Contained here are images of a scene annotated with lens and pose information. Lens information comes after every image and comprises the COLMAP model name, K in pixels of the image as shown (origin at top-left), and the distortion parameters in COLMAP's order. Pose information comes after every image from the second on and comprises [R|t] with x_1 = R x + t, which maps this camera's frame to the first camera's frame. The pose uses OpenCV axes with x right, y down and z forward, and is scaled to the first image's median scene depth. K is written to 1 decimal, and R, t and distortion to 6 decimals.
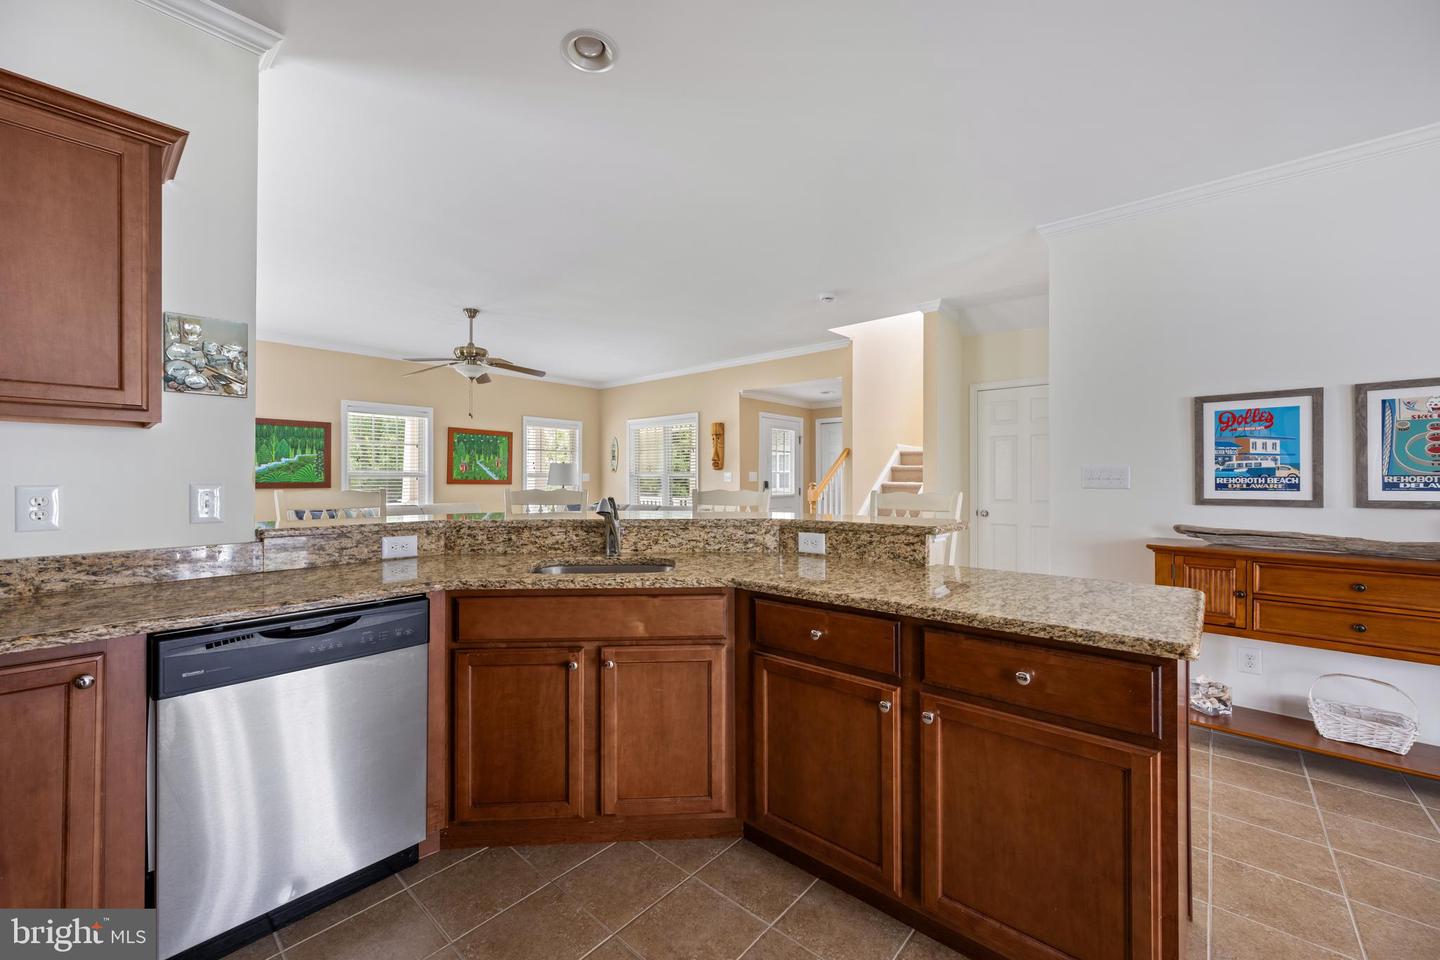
lens RADIAL K [[568.6, 0, 717.4], [0, 568.6, 477.4], [0, 0, 1]] dist [-0.003638, -0.000459]
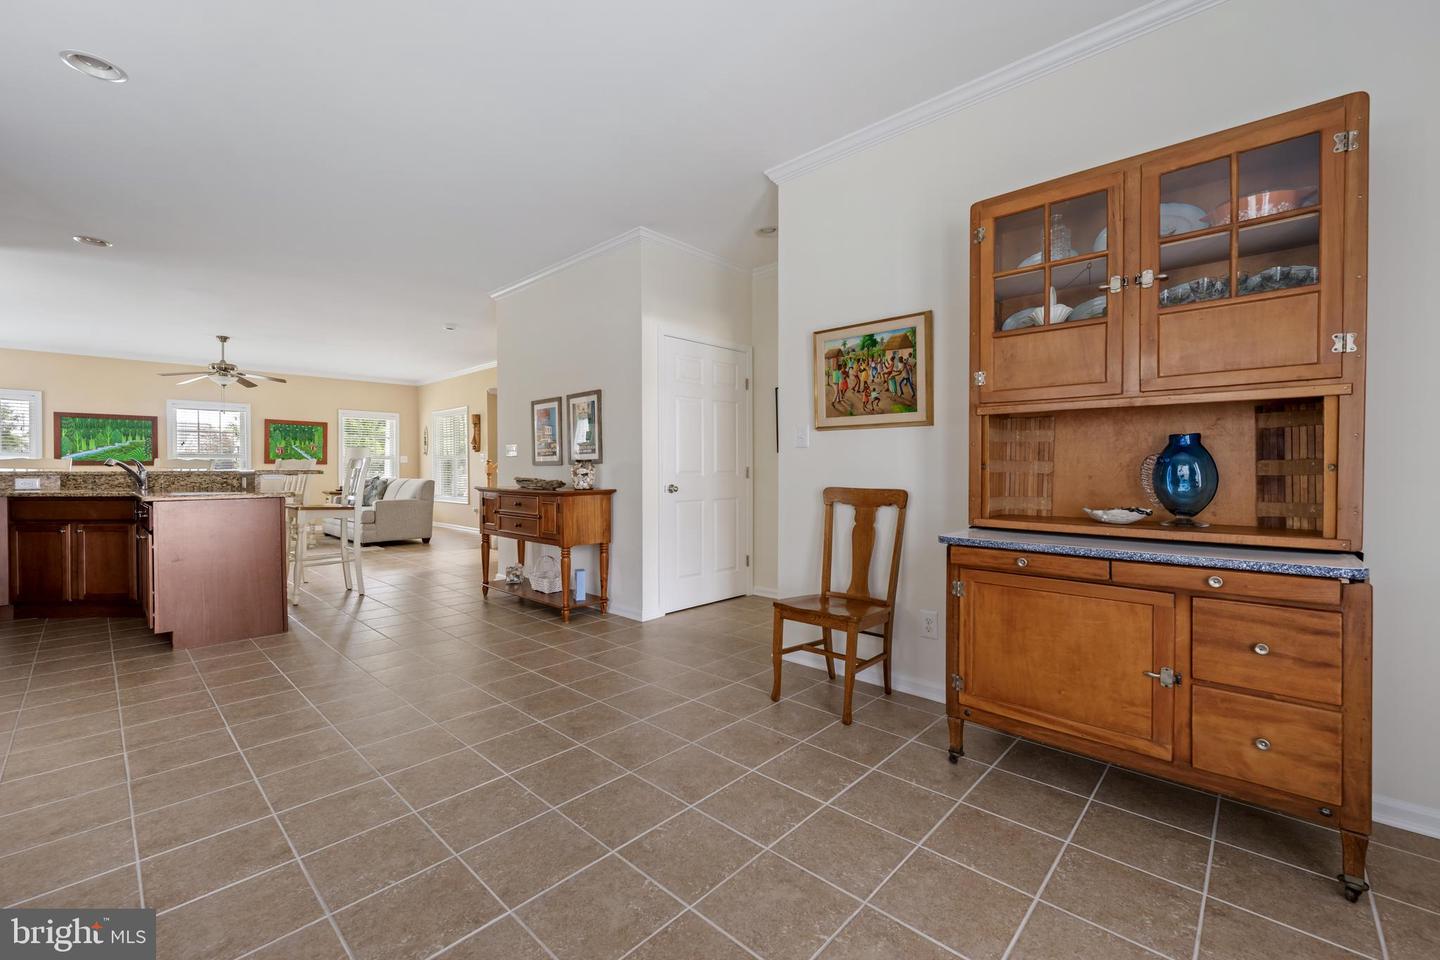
lens RADIAL K [[599.8, 0, 716.0], [0, 599.8, 468.7], [0, 0, 1]] dist [0.001746, -0.000609]
pose [[0.999128, -0.002912, -0.041658, 0.685031], [0.003057, 0.999990, 0.003403, 0.025014], [0.041648, -0.003528, 0.999126, -0.351322]]
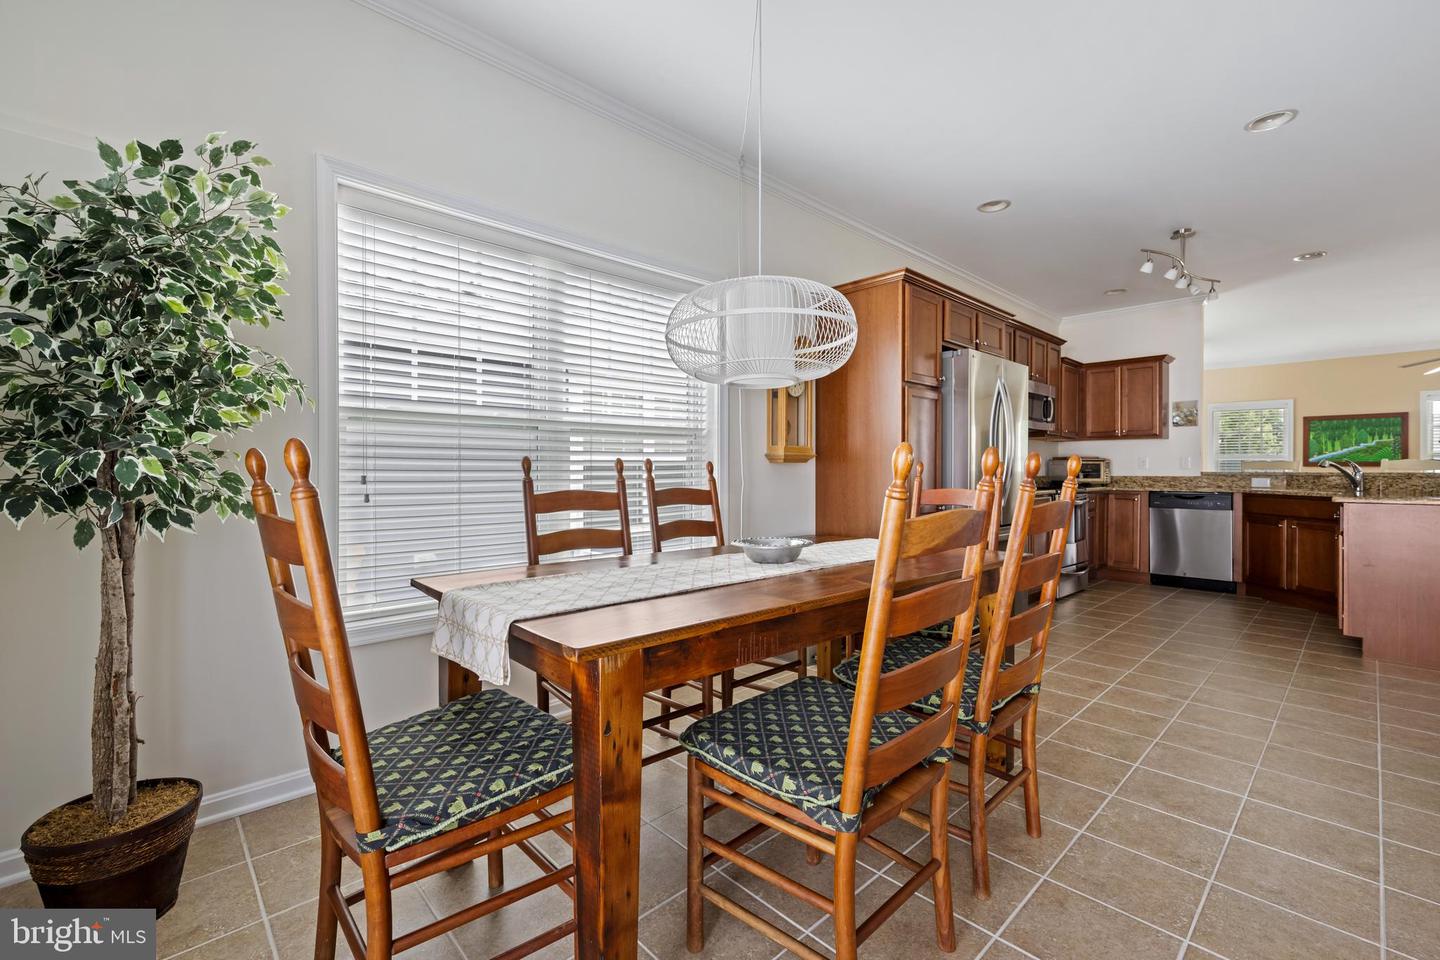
lens RADIAL K [[599.8, 0, 709.8], [0, 599.8, 473.0], [0, 0, 1]] dist [0.001746, -0.000609]
pose [[-0.098906, 0.004949, -0.995084, 0.732656], [0.001336, 0.999987, 0.004841, 0.024478], [0.995096, -0.000851, -0.098911, -0.349797]]
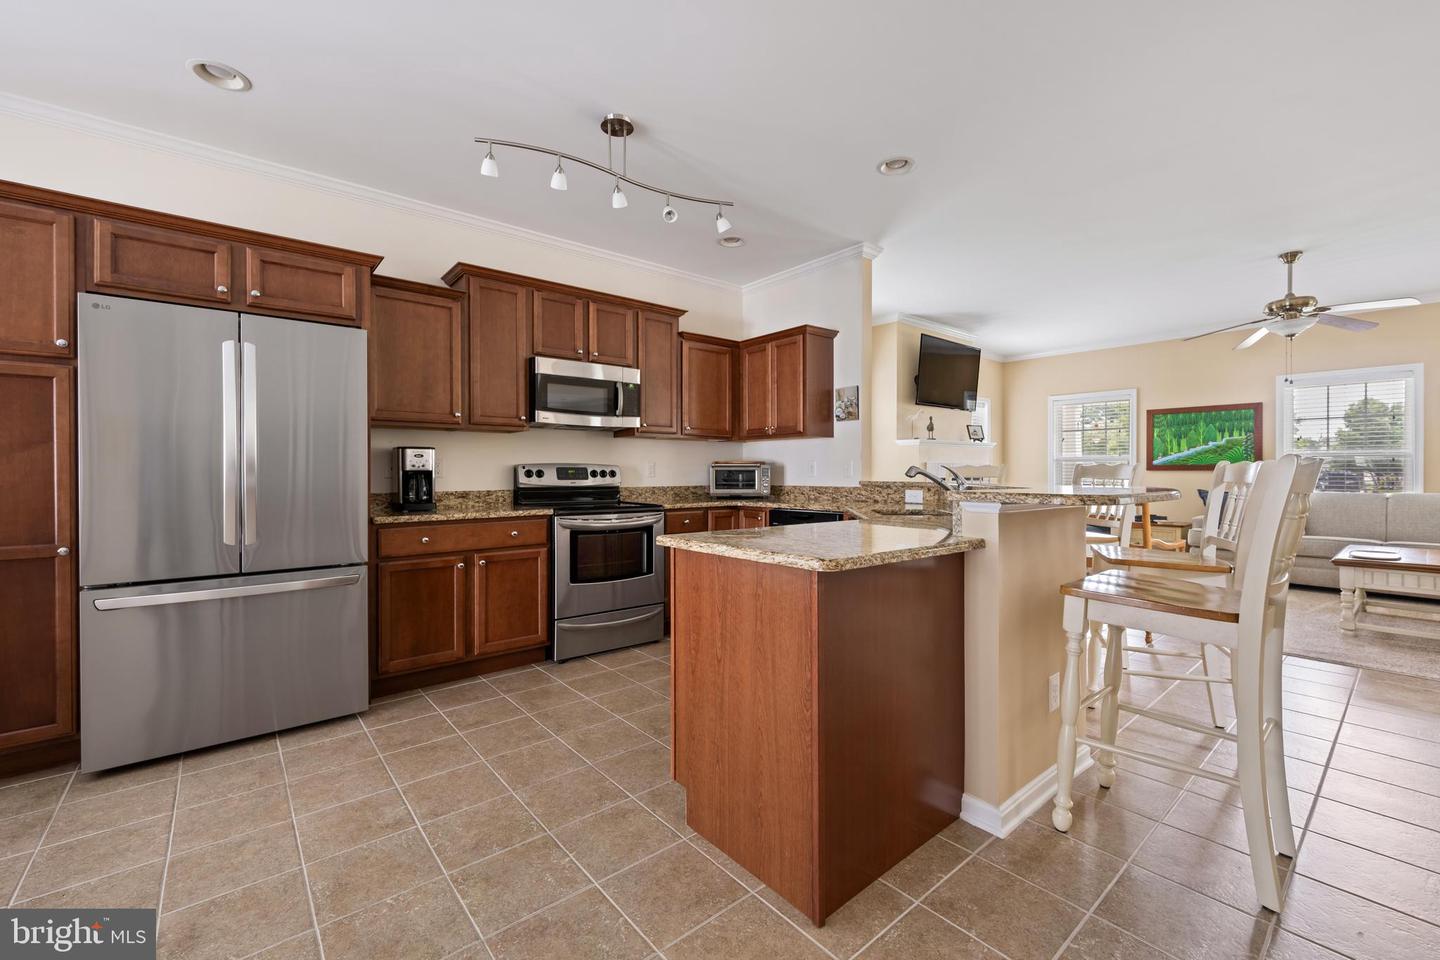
lens RADIAL K [[599.8, 0, 713.0], [0, 599.8, 473.2], [0, 0, 1]] dist [0.001746, -0.000609]
pose [[-0.152809, 0.003194, -0.988251, 0.455344], [0.003985, 0.999989, 0.002616, 0.016489], [0.988248, -0.003538, -0.152820, 0.243940]]
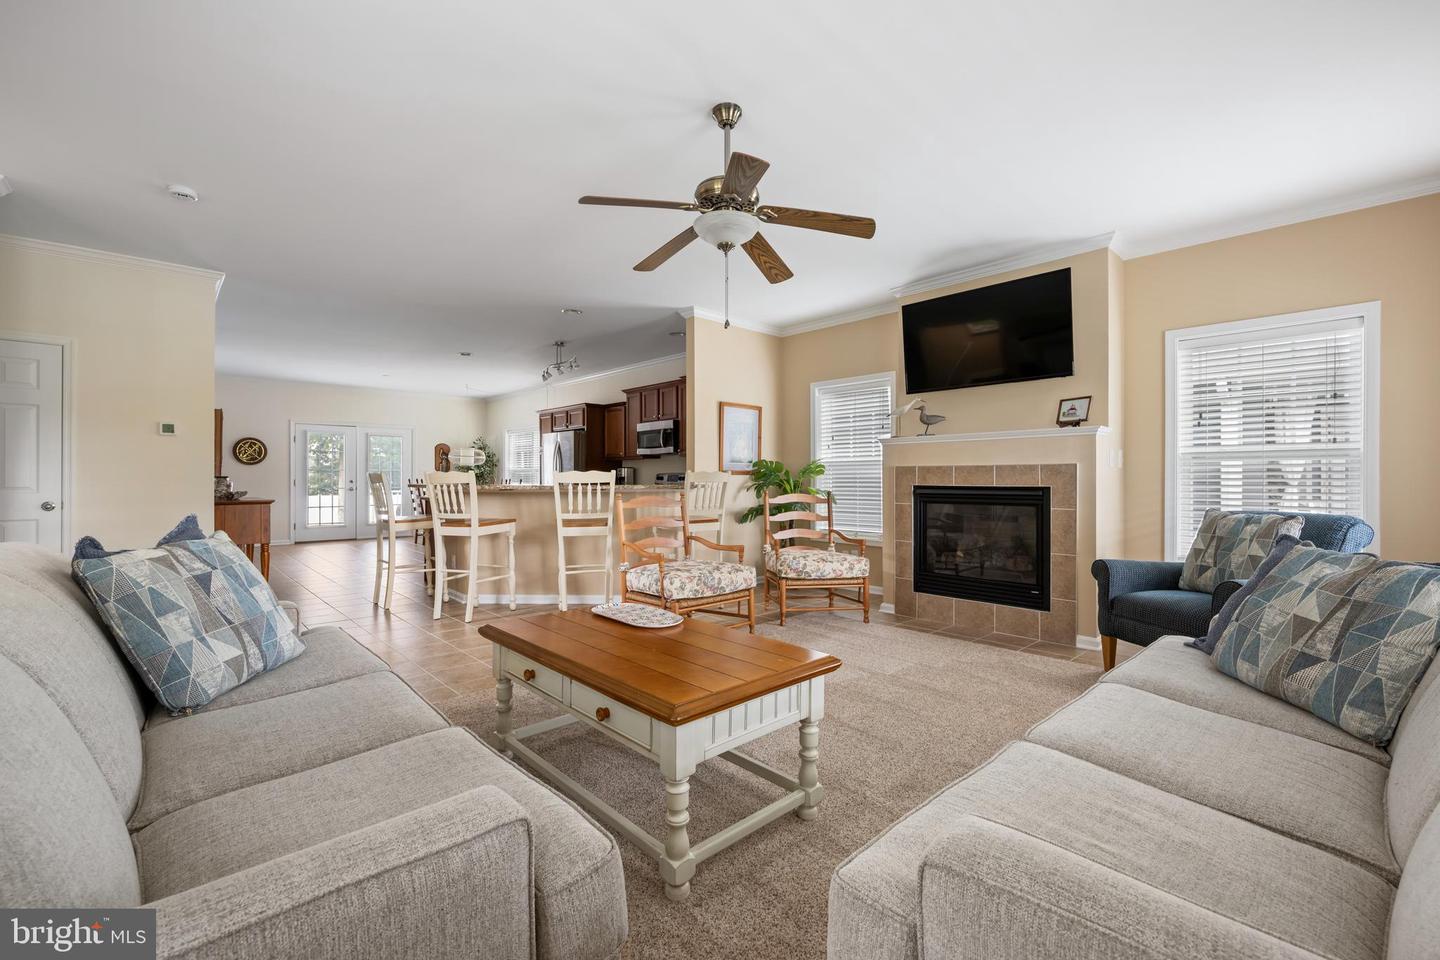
lens RADIAL K [[599.8, 0, 709.1], [0, 599.8, 473.5], [0, 0, 1]] dist [0.001746, -0.000609]
pose [[-0.995566, 0.000272, 0.094066, -0.374850], [-0.000936, 0.999918, -0.012804, 0.023643], [-0.094062, -0.012836, -0.995484, 1.230318]]
